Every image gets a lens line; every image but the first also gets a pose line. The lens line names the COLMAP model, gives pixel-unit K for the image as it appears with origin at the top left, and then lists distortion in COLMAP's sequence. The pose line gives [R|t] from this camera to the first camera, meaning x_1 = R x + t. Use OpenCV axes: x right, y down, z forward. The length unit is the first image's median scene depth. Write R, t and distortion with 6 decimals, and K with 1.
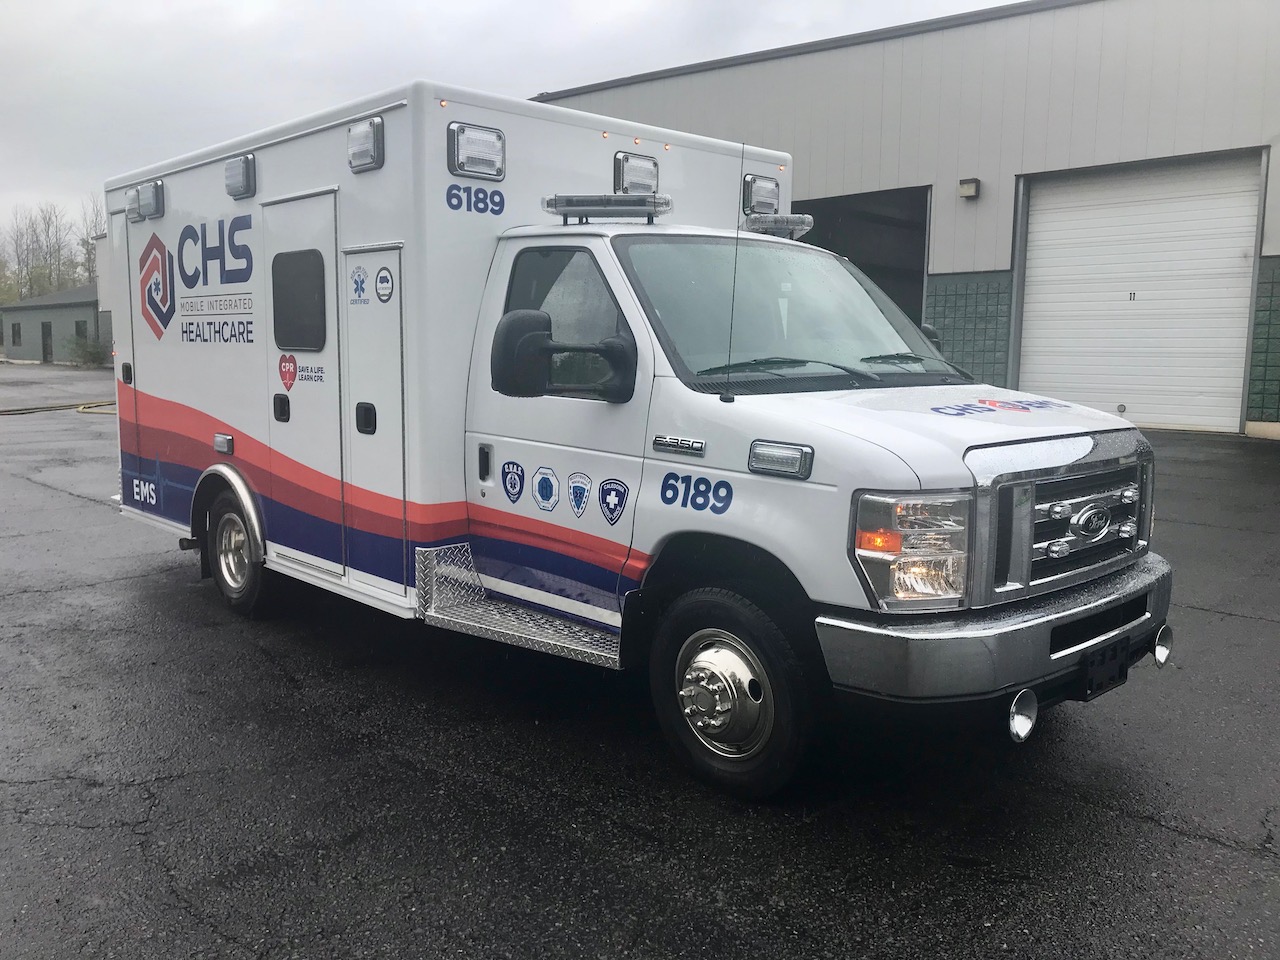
lens RADIAL K [[1049.9, 0, 640.0], [0, 1049.9, 480.0], [0, 0, 1]] dist [-0.007790, -0.009086]
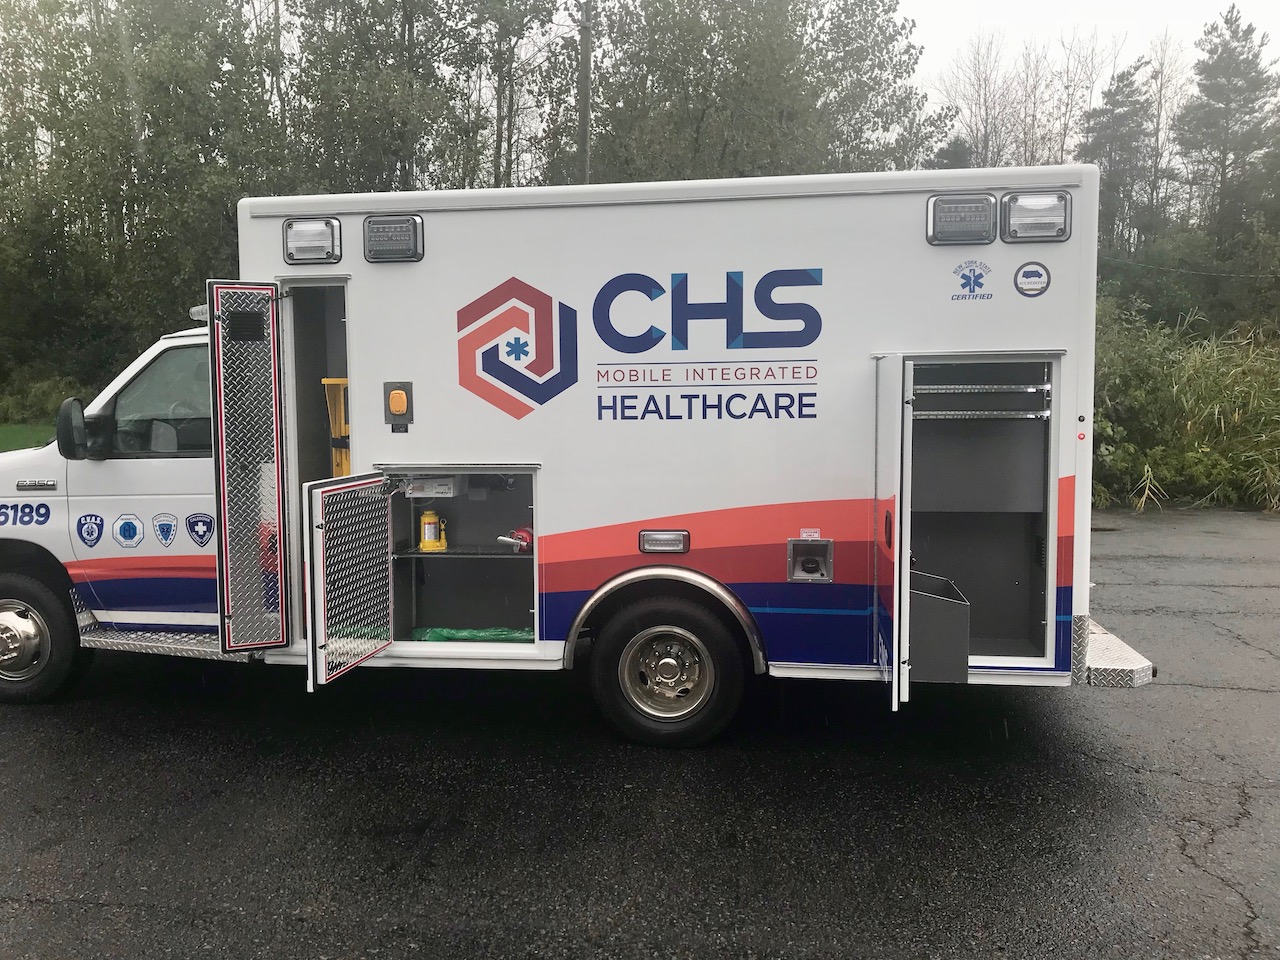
lens RADIAL K [[1044.9, 0, 646.4], [0, 1044.9, 486.8], [0, 0, 1]] dist [0.093663, -0.131617]
pose [[0.788541, -0.070940, 0.610877, -1.119361], [0.099241, 0.994984, -0.012559, -0.086589], [-0.606922, 0.070527, 0.791626, 0.456131]]
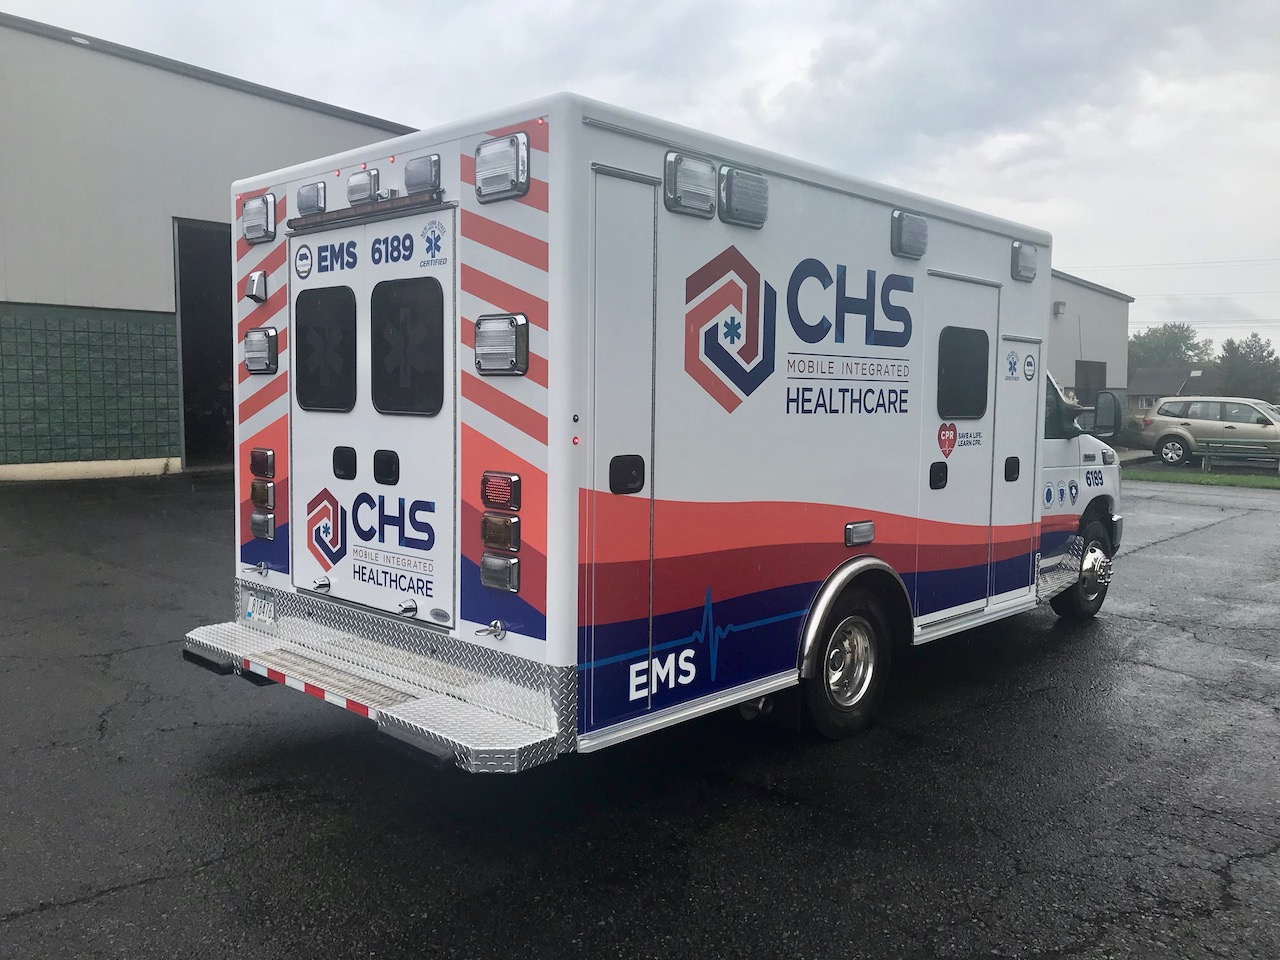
lens RADIAL K [[1070.7, 0, 640.7], [0, 1070.7, 471.7], [0, 0, 1]] dist [0.140101, -0.474965]
pose [[-0.050655, -0.085789, 0.995025, -1.468939], [0.113181, 0.989392, 0.091065, -0.215242], [-0.992282, 0.117231, -0.040408, 1.426254]]
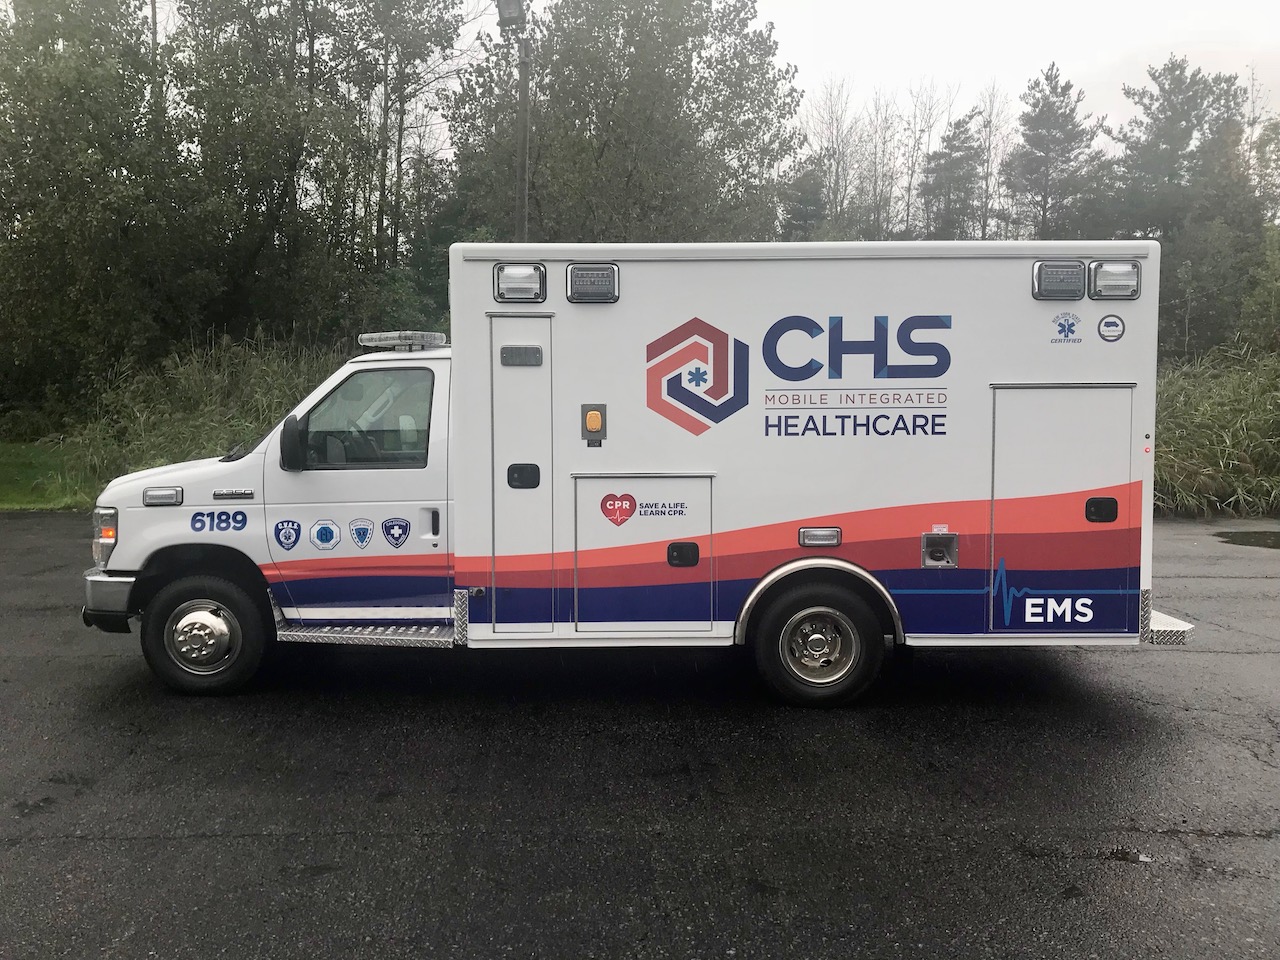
lens RADIAL K [[1044.0, 0, 646.3], [0, 1044.0, 481.3], [0, 0, 1]] dist [0.219435, -0.698995]
pose [[0.682608, -0.060979, 0.728236, -1.511546], [0.107184, 0.994090, -0.017228, -0.109076], [-0.722882, 0.089815, 0.685109, 0.545390]]
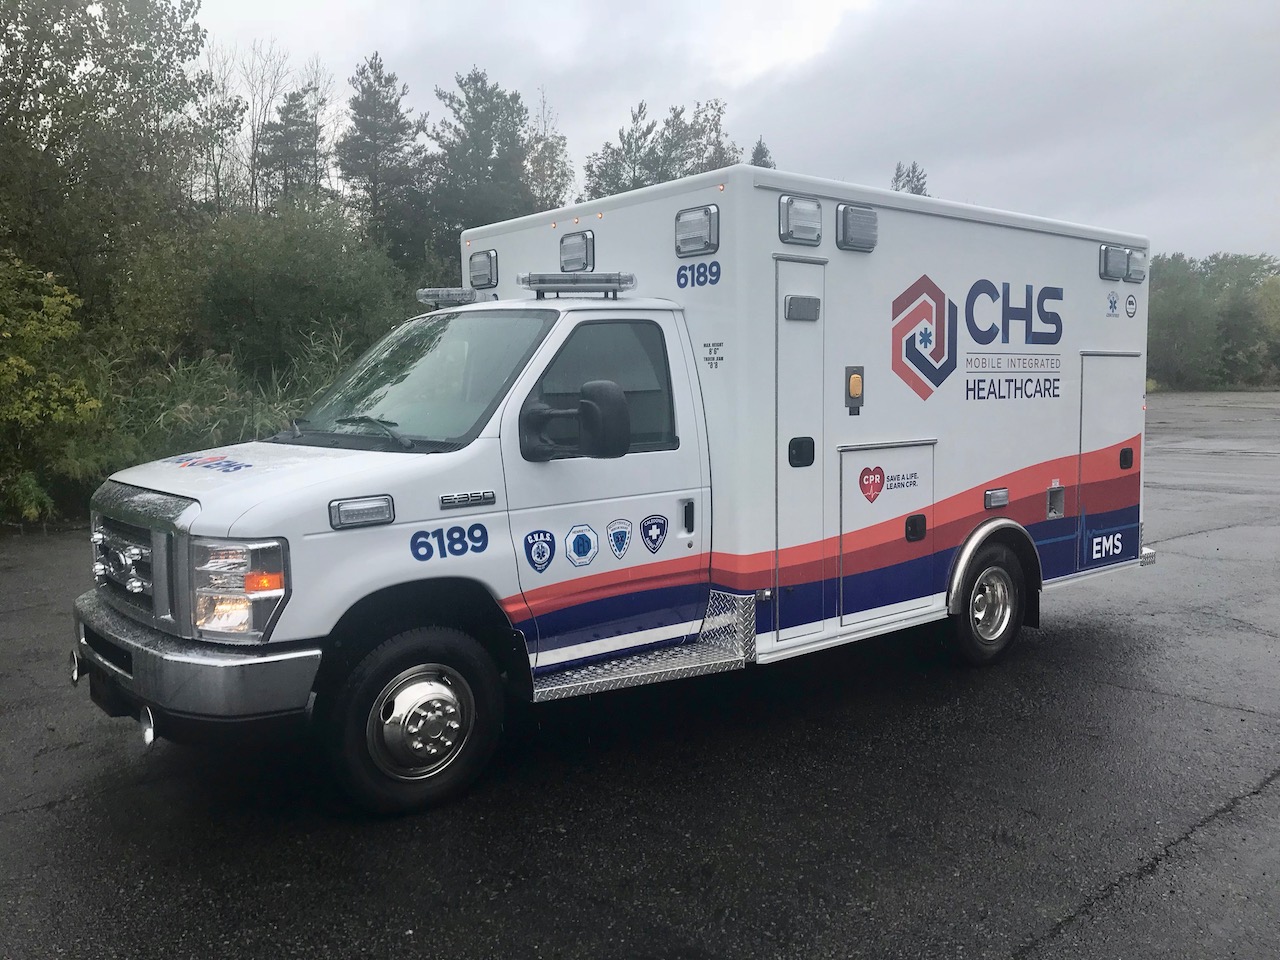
lens RADIAL K [[1041.5, 0, 640.0], [0, 1041.5, 480.0], [0, 0, 1]] dist [0.081959, -0.176488]
pose [[0.060960, -0.098195, 0.993298, -1.743501], [0.144878, 0.985481, 0.088531, -0.234585], [-0.987570, 0.138510, 0.074301, 1.543101]]
